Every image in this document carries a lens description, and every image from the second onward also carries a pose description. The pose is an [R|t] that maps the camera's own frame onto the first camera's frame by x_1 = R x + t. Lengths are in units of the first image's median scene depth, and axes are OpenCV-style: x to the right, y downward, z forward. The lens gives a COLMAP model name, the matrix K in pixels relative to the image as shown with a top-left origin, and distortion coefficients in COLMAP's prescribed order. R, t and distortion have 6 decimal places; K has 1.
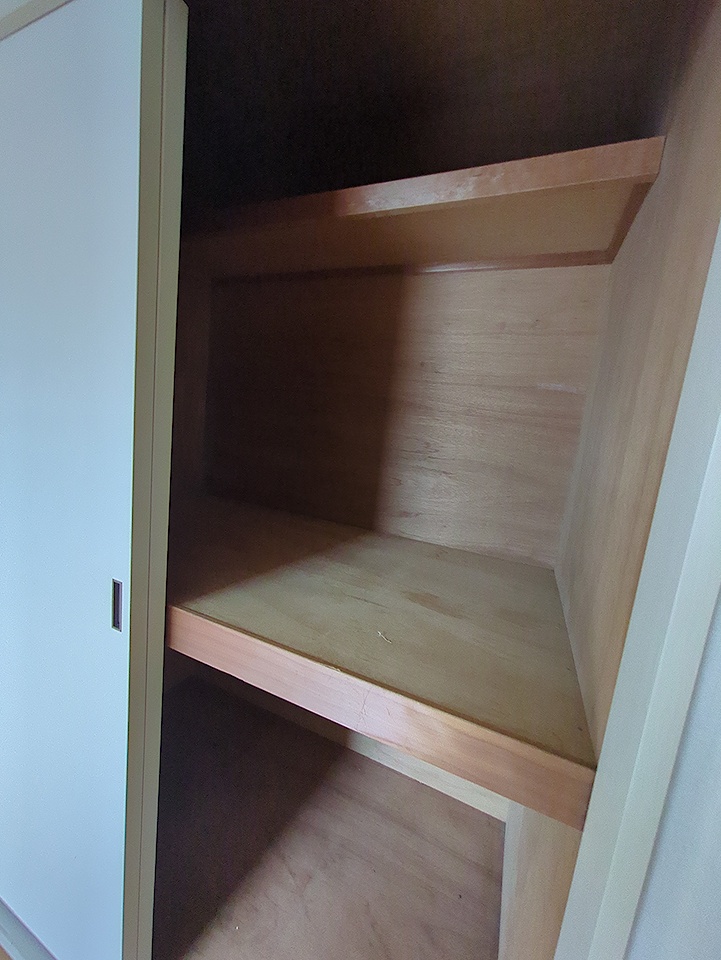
lens RADIAL K [[376.4, 0, 358.8], [0, 376.4, 481.8], [0, 0, 1]] dist [0.000697, 0.000864]
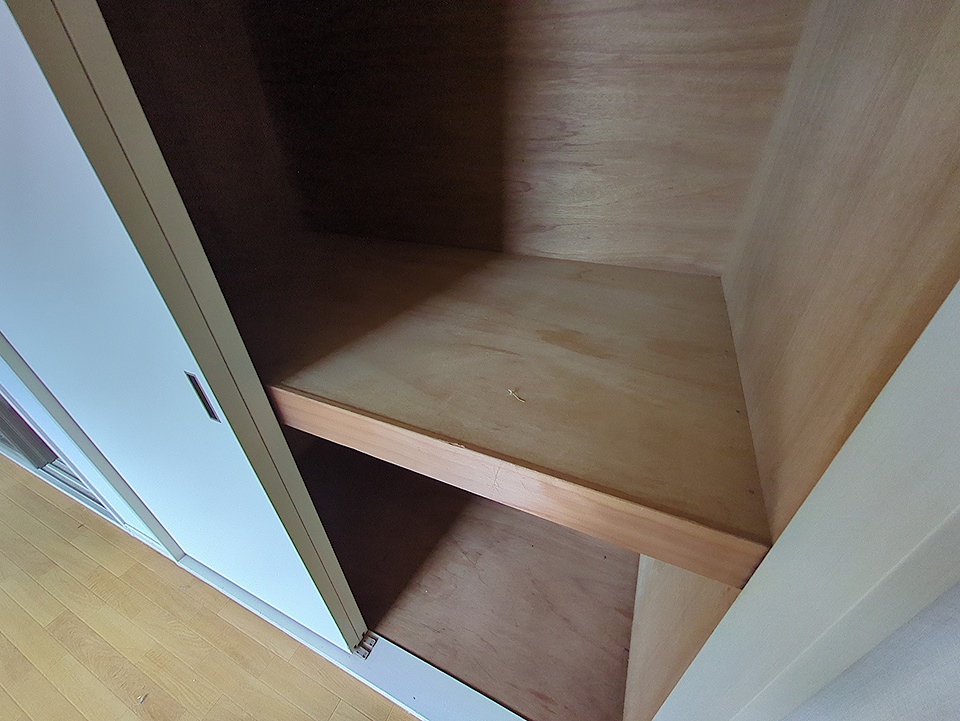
lens RADIAL K [[376.4, 0, 484.9], [0, 376.4, 359.7], [0, 0, 1]] dist [0.000697, 0.000864]
pose [[0.991345, -0.109097, -0.073022, 0.046558], [0.129716, 0.899619, 0.416964, -0.017921], [0.020203, -0.422827, 0.905985, 0.177365]]
